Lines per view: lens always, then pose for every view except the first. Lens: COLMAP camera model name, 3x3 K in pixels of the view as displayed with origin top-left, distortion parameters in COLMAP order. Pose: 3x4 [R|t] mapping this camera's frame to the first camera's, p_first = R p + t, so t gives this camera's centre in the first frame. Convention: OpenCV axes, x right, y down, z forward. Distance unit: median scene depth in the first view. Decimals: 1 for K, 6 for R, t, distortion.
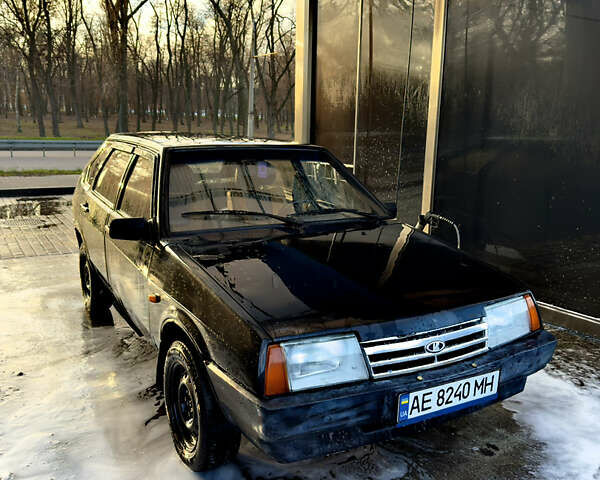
lens RADIAL K [[526.4, 0, 300.0], [0, 526.4, 240.0], [0, 0, 1]] dist [0.139685, -0.206287]
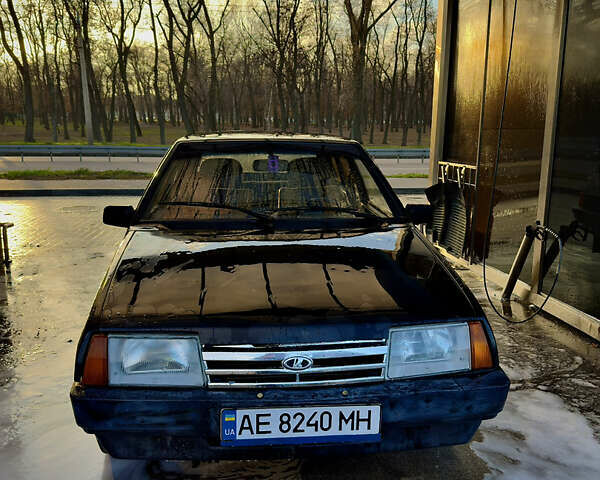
lens RADIAL K [[526.4, 0, 300.0], [0, 526.4, 240.0], [0, 0, 1]] dist [0.139685, -0.206287]
pose [[0.917414, 0.063166, -0.392890, 0.602288], [-0.068621, 0.997643, 0.000161, 0.001169], [0.391974, 0.026813, 0.919586, 0.218348]]
